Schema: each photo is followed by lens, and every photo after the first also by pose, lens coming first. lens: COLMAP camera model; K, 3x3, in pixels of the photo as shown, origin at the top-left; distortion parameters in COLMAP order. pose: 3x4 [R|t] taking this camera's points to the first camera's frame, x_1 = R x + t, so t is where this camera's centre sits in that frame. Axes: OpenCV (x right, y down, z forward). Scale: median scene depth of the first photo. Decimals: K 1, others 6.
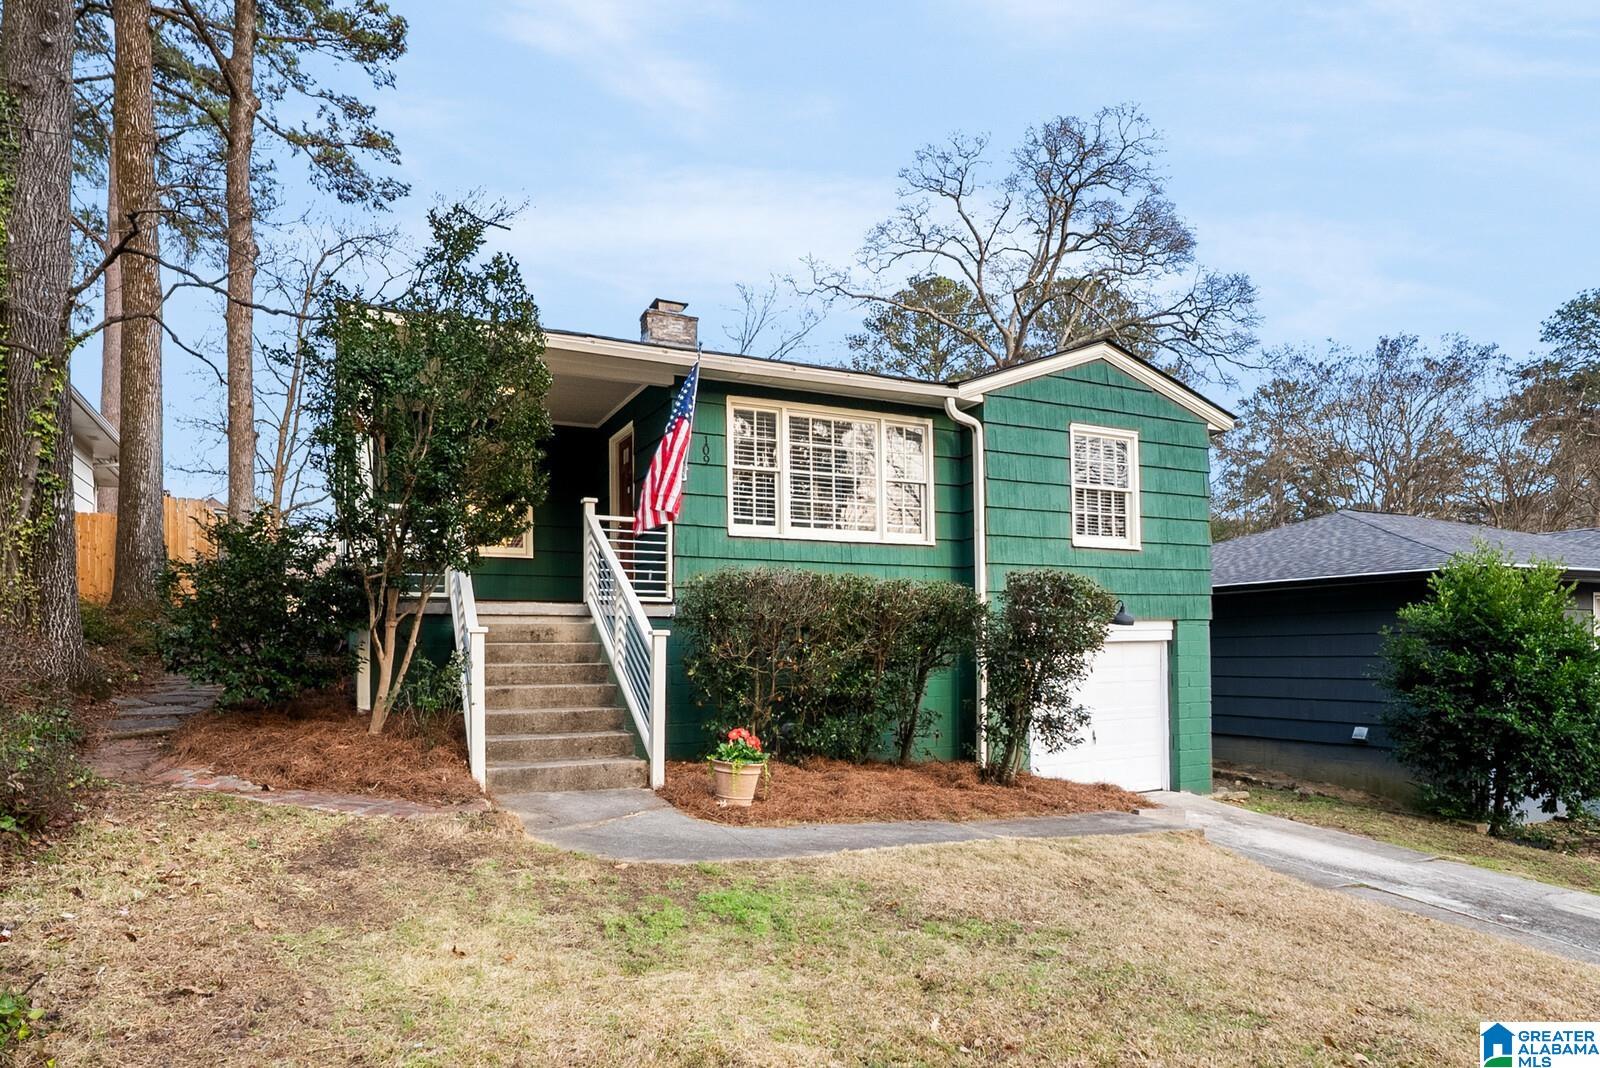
lens RADIAL K [[878.0, 0, 800.0], [0, 878.0, 534.0], [0, 0, 1]] dist [0.000595, -0.001673]
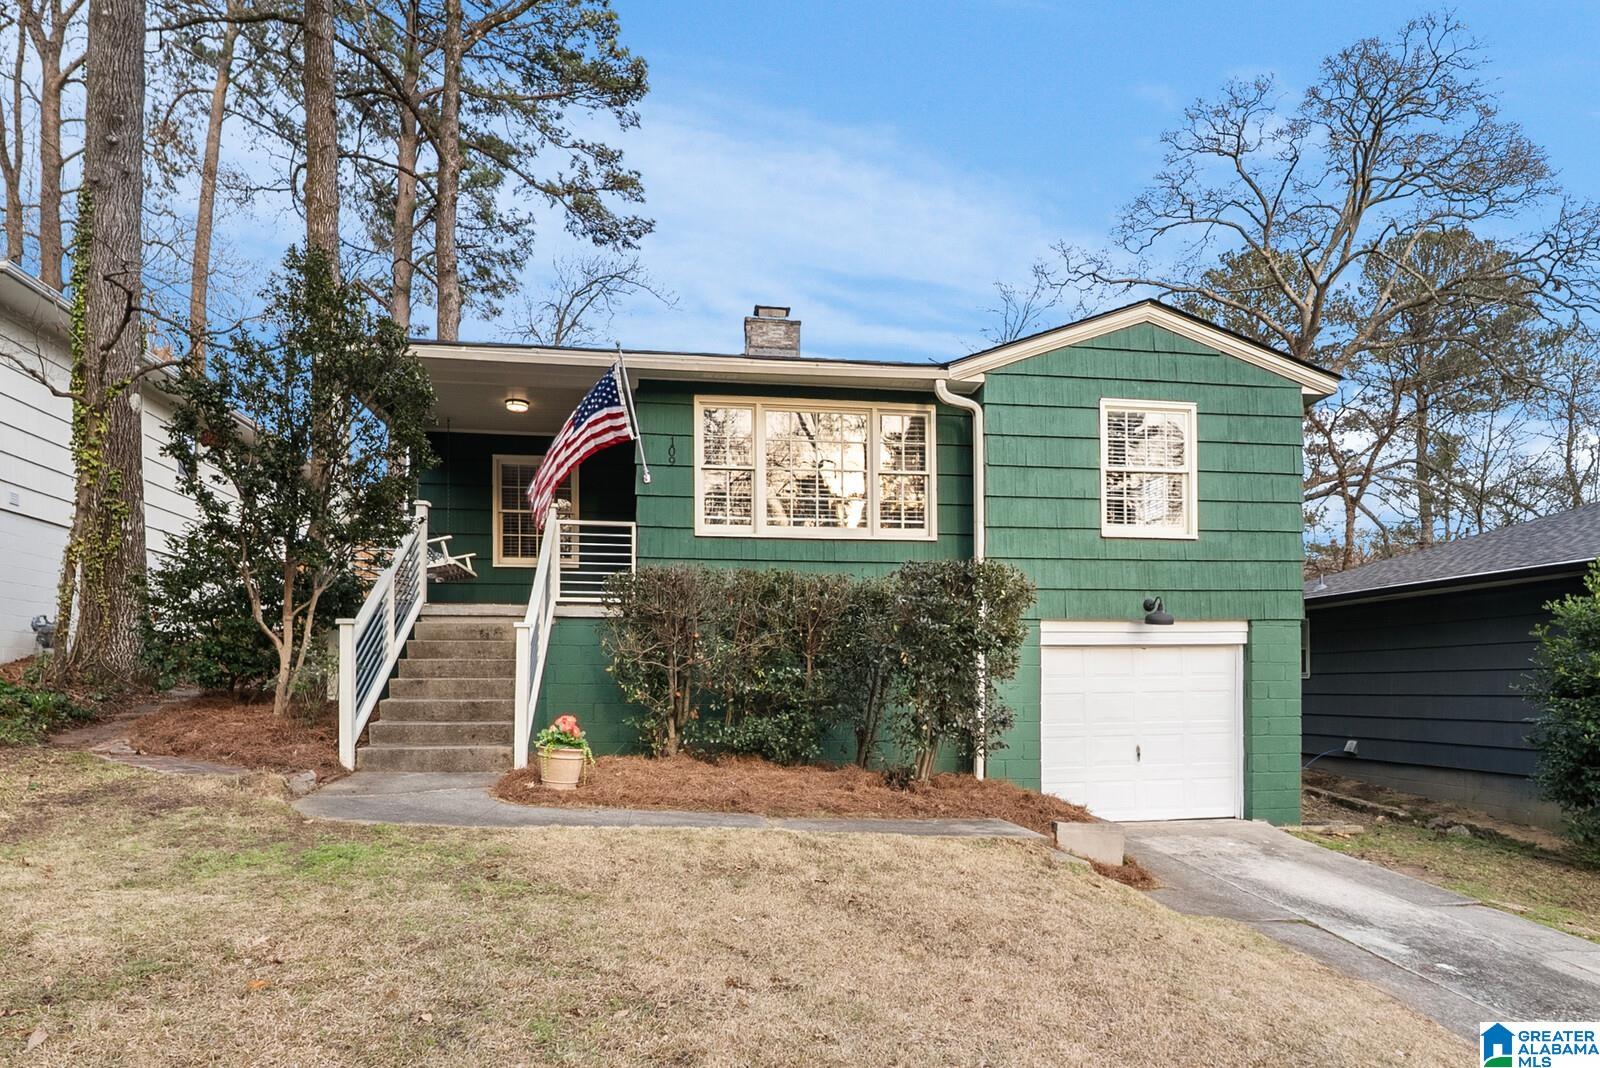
lens RADIAL K [[925.2, 0, 801.0], [0, 925.2, 558.7], [0, 0, 1]] dist [0.000957, 0.000200]
pose [[0.963620, -0.028823, -0.265716, 0.279308], [0.030644, 0.999527, 0.002709, 0.025447], [0.265513, -0.010753, 0.964047, 0.019491]]
